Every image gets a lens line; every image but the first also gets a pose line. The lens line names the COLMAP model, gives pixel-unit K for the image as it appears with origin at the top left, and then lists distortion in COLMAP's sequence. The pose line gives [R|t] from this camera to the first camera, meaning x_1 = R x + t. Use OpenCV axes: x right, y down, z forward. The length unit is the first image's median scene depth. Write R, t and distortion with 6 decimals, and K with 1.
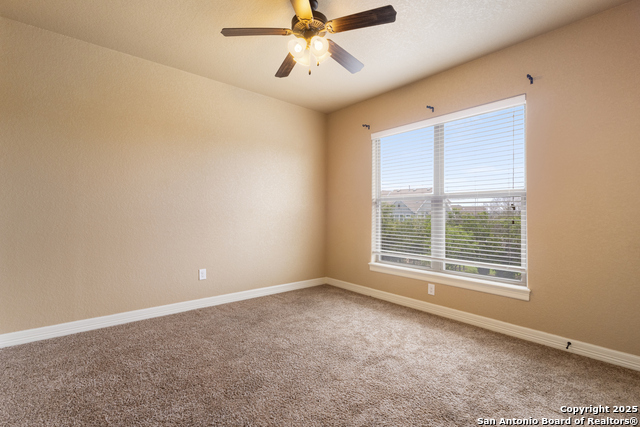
lens RADIAL K [[285.7, 0, 320.8], [0, 285.7, 207.0], [0, 0, 1]] dist [0.000312, 0.000022]
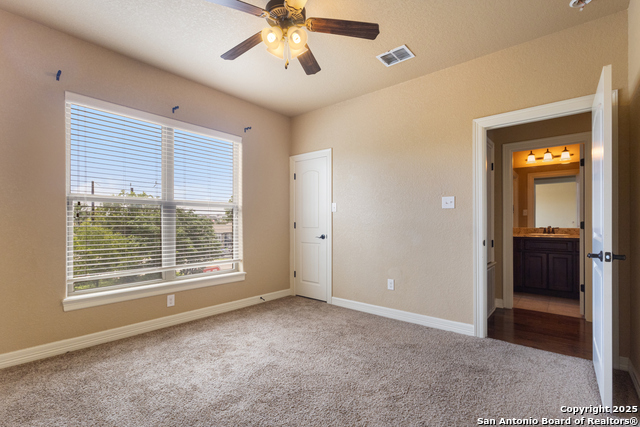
lens RADIAL K [[296.0, 0, 317.0], [0, 296.0, 219.1], [0, 0, 1]] dist [-0.000480, -0.000172]
pose [[-0.132452, -0.009918, 0.991140, -0.753576], [-0.041317, 0.999136, 0.004477, -0.006082], [-0.990328, -0.040358, -0.132748, 0.772458]]
